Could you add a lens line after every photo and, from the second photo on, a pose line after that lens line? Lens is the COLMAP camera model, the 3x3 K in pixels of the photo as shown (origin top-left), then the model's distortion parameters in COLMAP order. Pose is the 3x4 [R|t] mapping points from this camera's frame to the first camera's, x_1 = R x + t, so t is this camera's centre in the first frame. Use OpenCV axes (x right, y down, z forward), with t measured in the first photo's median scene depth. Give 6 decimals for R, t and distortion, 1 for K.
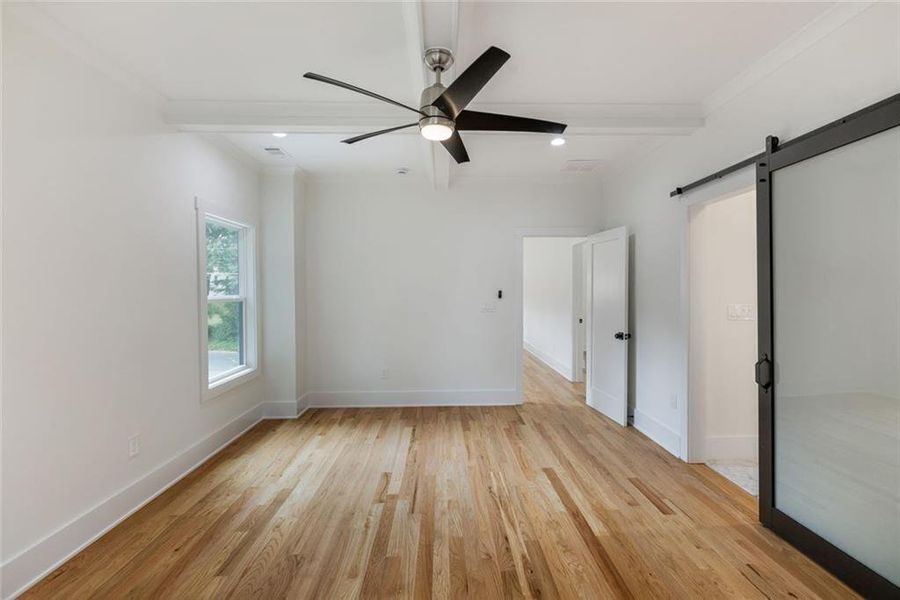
lens RADIAL K [[413.7, 0, 453.2], [0, 413.7, 295.0], [0, 0, 1]] dist [0.001676, -0.001013]
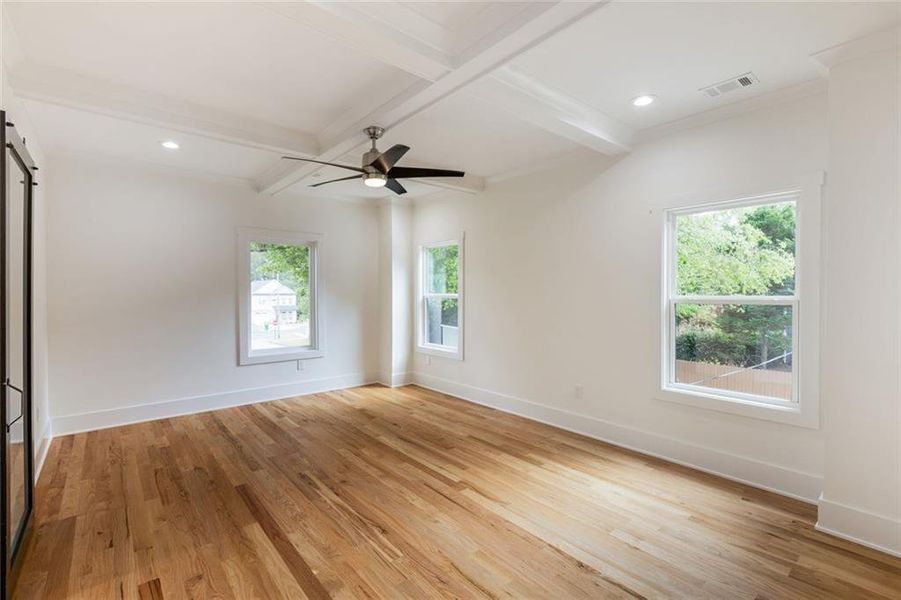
lens RADIAL K [[414.1, 0, 454.7], [0, 414.1, 296.7], [0, 0, 1]] dist [0.001676, -0.001013]
pose [[-0.781929, 0.015655, -0.623171, 0.561036], [-0.001975, 0.999617, 0.027590, -0.027927], [0.623364, 0.022804, -0.781599, 1.986667]]
